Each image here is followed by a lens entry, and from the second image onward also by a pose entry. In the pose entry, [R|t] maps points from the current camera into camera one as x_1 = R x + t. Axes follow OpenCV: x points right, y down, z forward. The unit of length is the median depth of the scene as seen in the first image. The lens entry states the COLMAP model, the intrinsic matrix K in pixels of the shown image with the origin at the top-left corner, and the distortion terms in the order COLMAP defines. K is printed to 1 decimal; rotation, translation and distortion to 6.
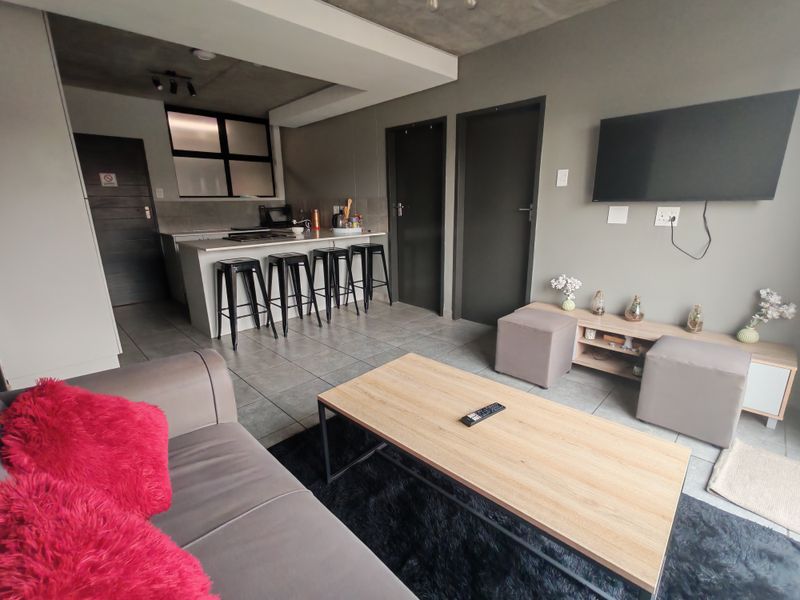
lens RADIAL K [[365.3, 0, 400.0], [0, 365.3, 300.0], [0, 0, 1]] dist [-0.000928, 0.000323]
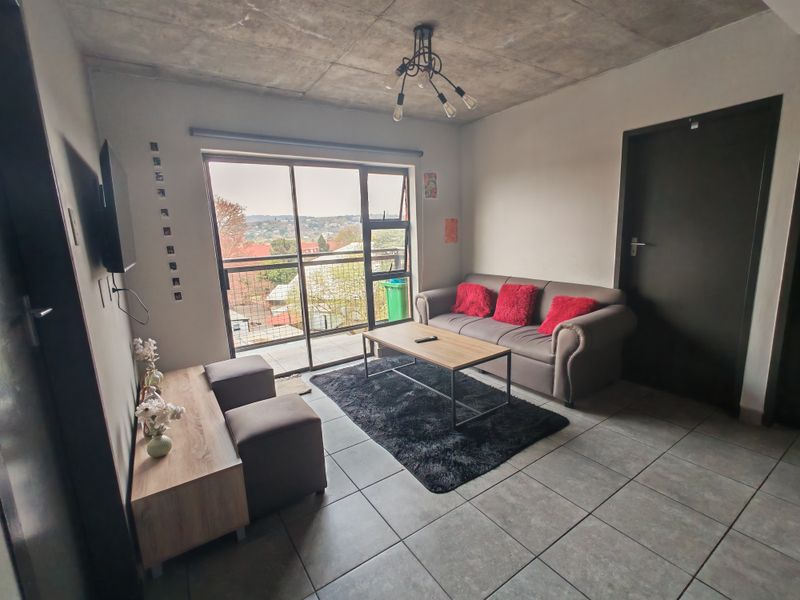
lens RADIAL K [[365.3, 0, 400.0], [0, 365.3, 300.0], [0, 0, 1]] dist [-0.000928, 0.000323]
pose [[-0.980512, 0.019455, 0.195494, -0.024182], [0.099859, 0.906307, 0.410653, -0.395364], [-0.169189, 0.422172, -0.890588, 1.361003]]
